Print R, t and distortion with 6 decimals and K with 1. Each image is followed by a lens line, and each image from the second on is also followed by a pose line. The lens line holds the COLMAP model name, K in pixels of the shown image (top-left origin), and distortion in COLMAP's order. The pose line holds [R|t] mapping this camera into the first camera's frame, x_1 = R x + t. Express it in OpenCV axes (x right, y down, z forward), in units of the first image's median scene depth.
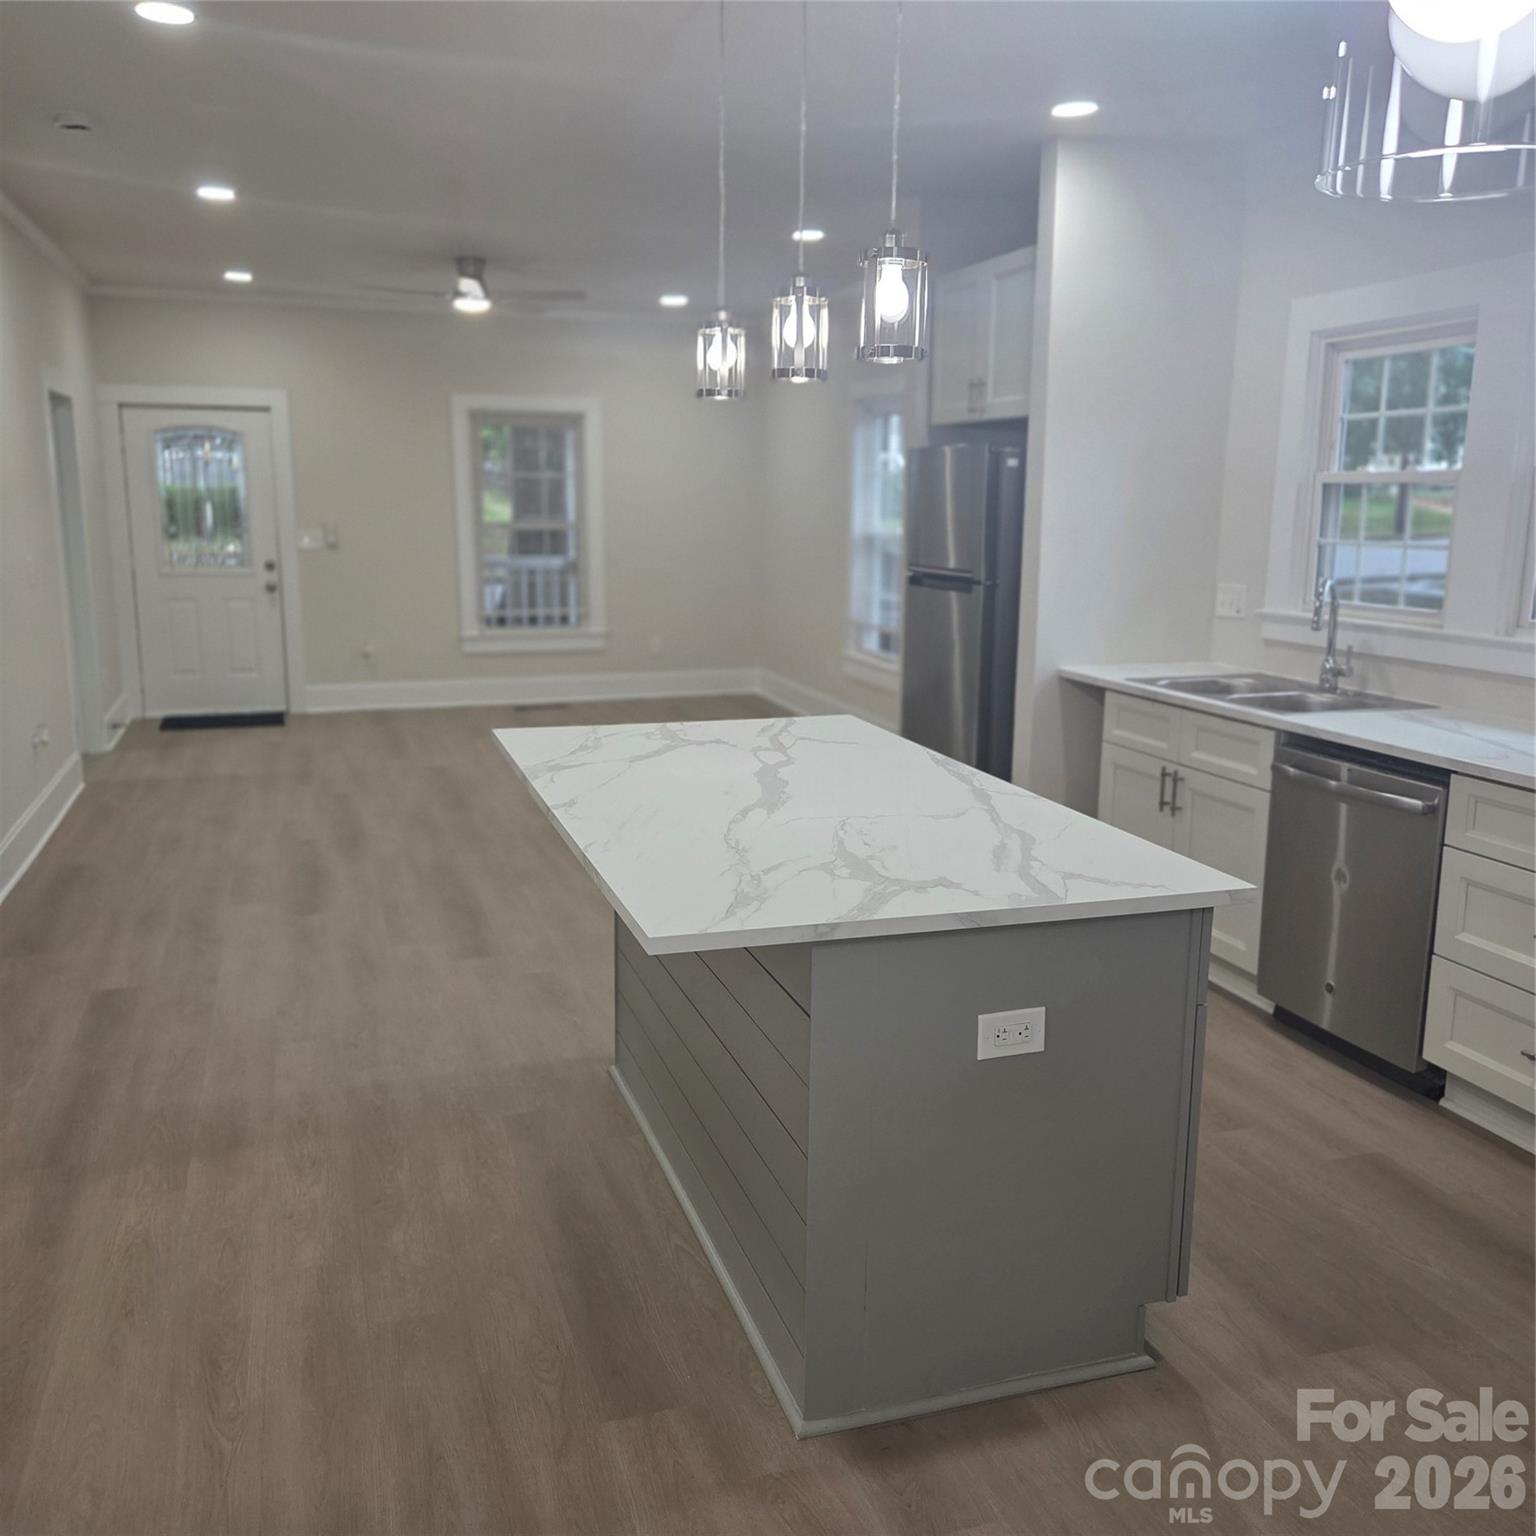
lens RADIAL K [[1364.8, 0, 750.8], [0, 1364.8, 763.9], [0, 0, 1]] dist [0.080163, -0.097237]
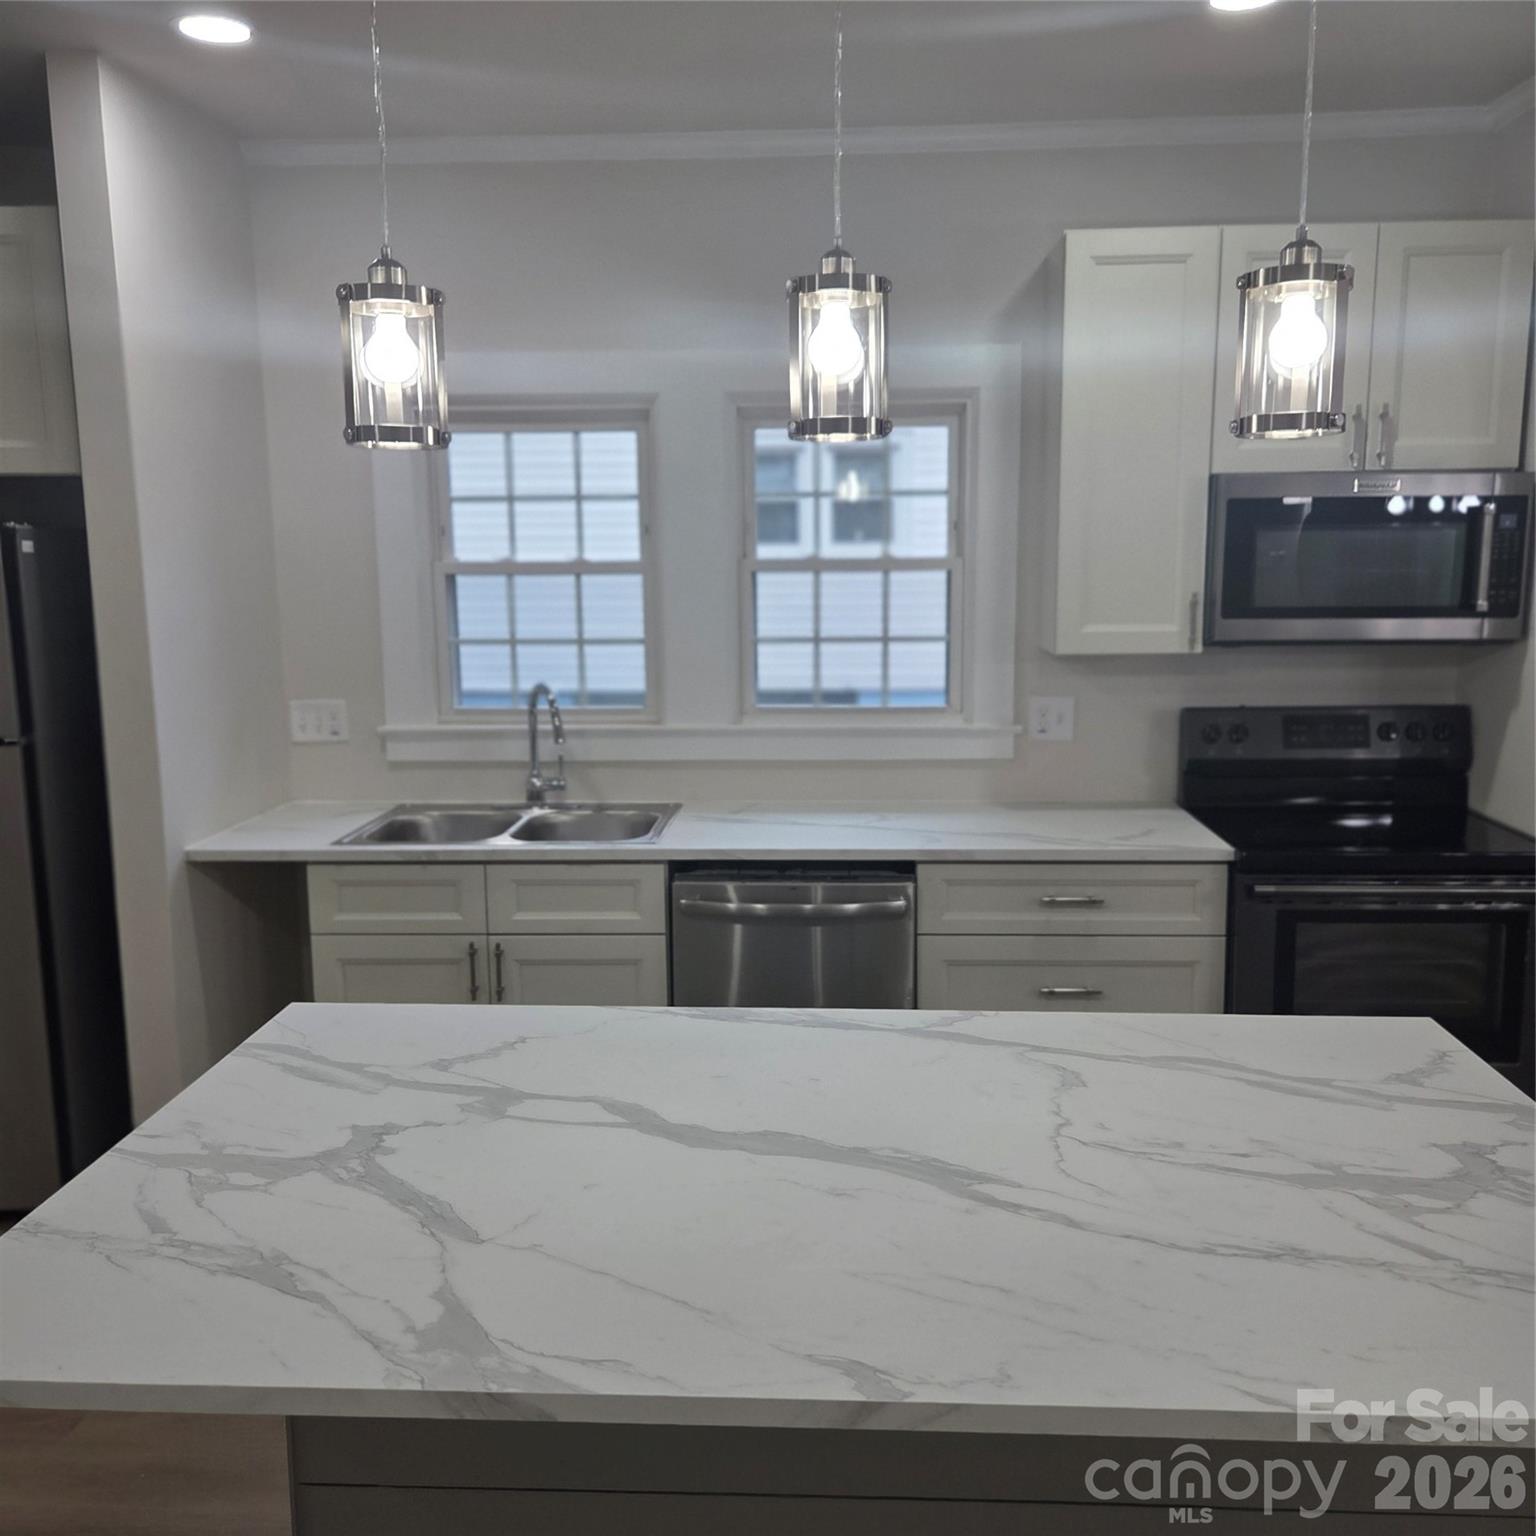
lens RADIAL K [[1364.8, 0, 750.8], [0, 1364.8, 763.9], [0, 0, 1]] dist [0.080163, -0.097237]
pose [[0.345800, -0.149450, 0.926330, -0.361340], [0.191343, 0.977721, 0.086313, -0.140388], [-0.918591, 0.147399, 0.366692, 0.596418]]
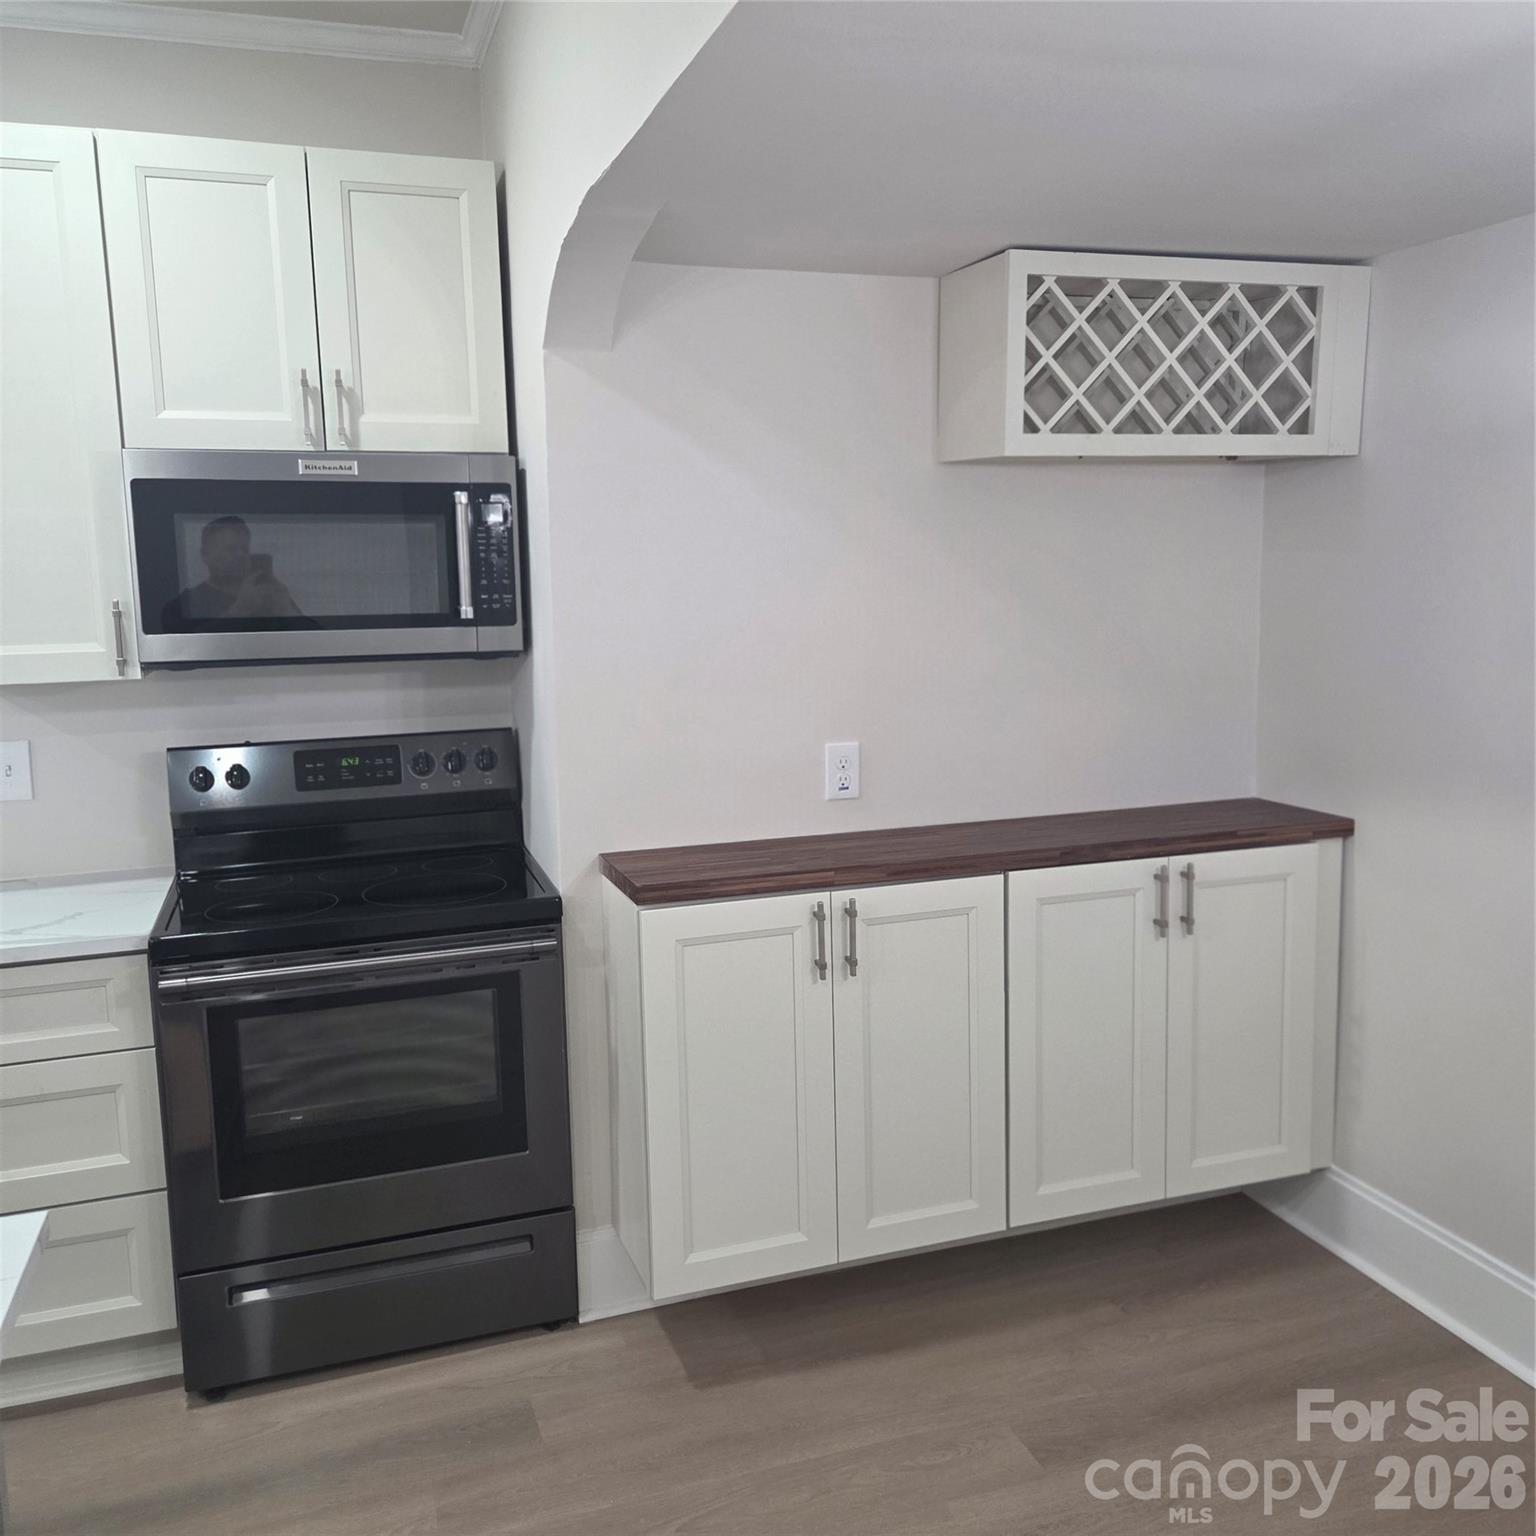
lens RADIAL K [[1372.7, 0, 780.2], [0, 1372.7, 759.9], [0, 0, 1]] dist [0.074539, -0.091102]
pose [[-0.020144, -0.141312, 0.989760, -0.140166], [0.211467, 0.966962, 0.142361, -0.073037], [-0.977178, 0.212169, 0.010405, 0.344234]]
